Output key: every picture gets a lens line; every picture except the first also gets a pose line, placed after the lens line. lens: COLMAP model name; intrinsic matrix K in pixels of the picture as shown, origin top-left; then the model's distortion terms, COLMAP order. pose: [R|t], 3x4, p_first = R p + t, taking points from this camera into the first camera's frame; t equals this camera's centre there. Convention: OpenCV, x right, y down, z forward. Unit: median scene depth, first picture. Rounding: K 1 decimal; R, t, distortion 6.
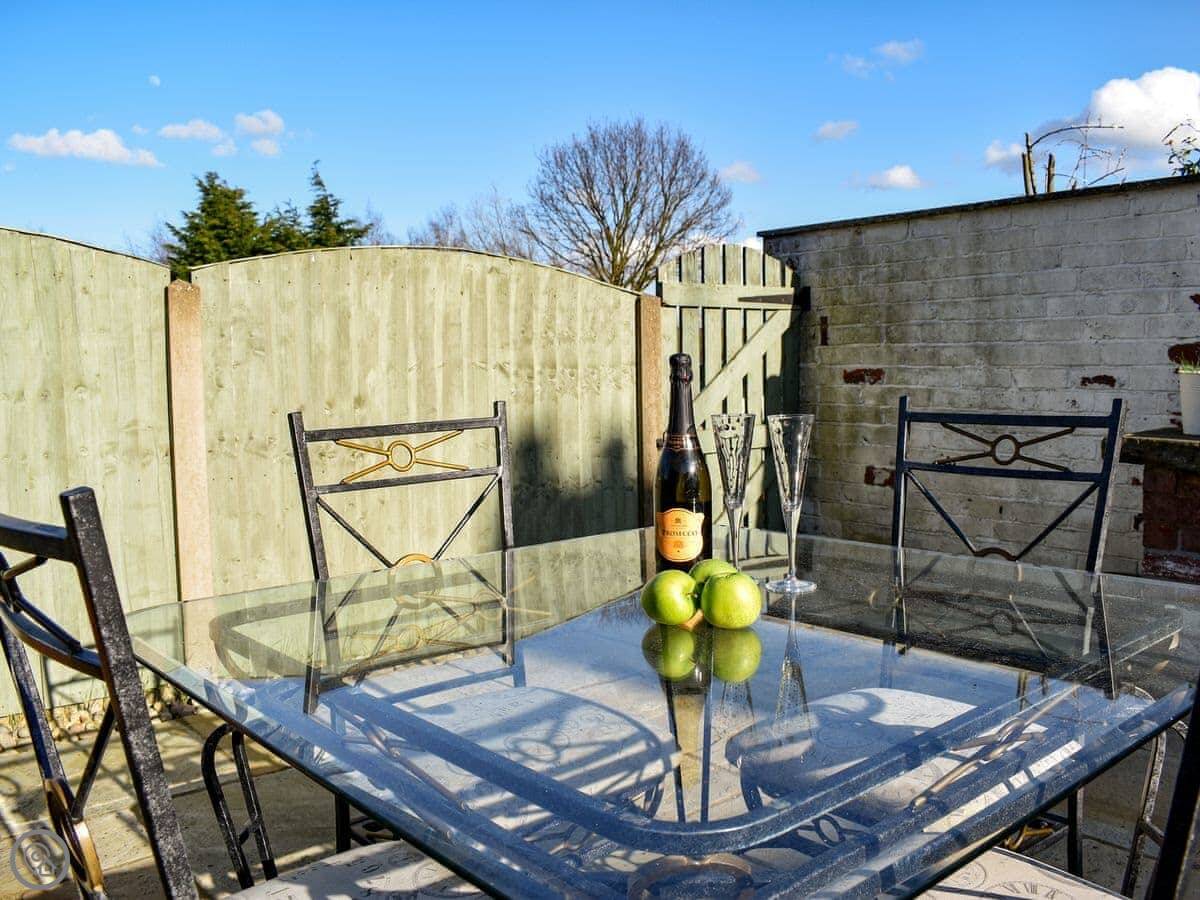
lens RADIAL K [[979.4, 0, 600.0], [0, 979.4, 450.0], [0, 0, 1]] dist [-0.060724, 0.001749]
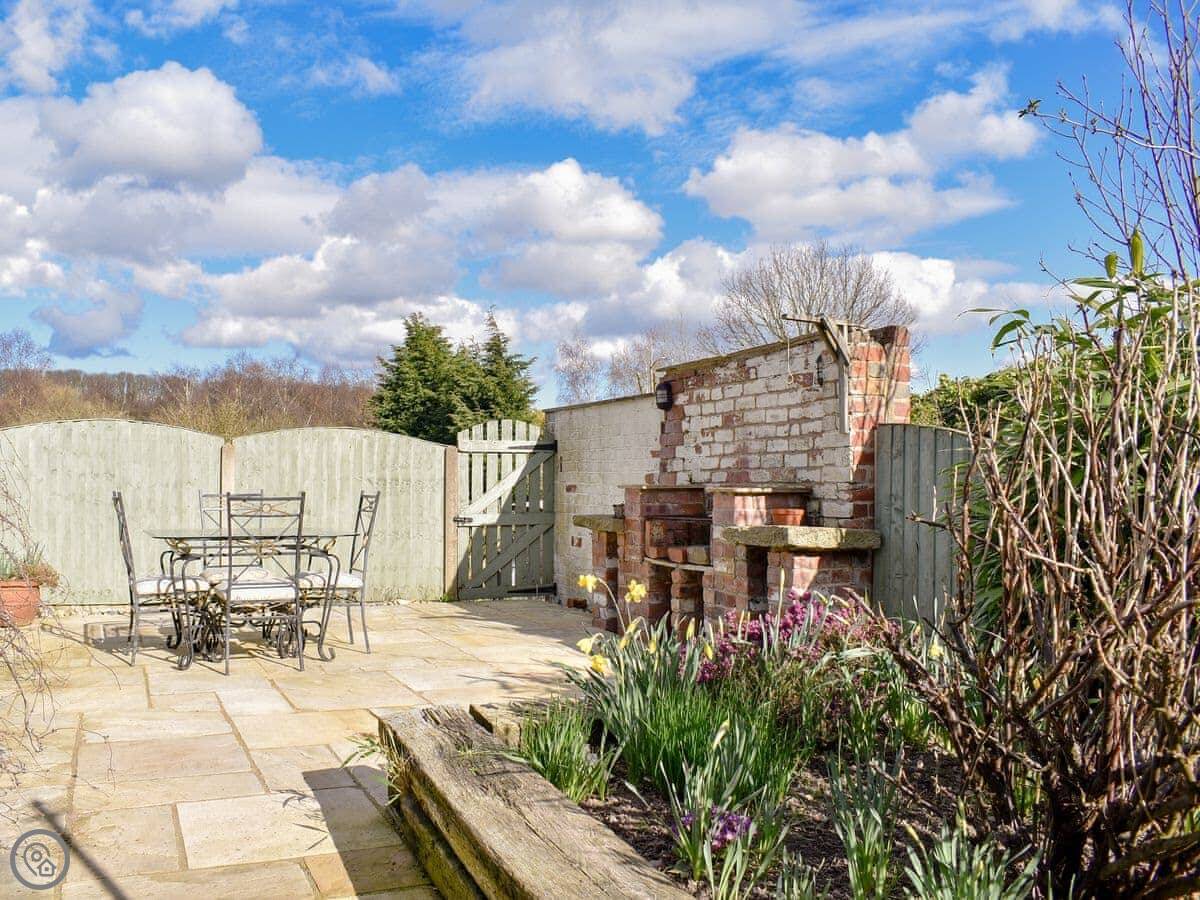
lens RADIAL K [[1138.3, 0, 600.0], [0, 1138.3, 450.0], [0, 0, 1]] dist [-0.105624, 0.005431]
pose [[0.959160, 0.011154, -0.282645, 0.216603], [-0.043248, 0.993257, -0.107568, 0.019347], [0.279539, 0.115399, 0.953174, -0.250537]]
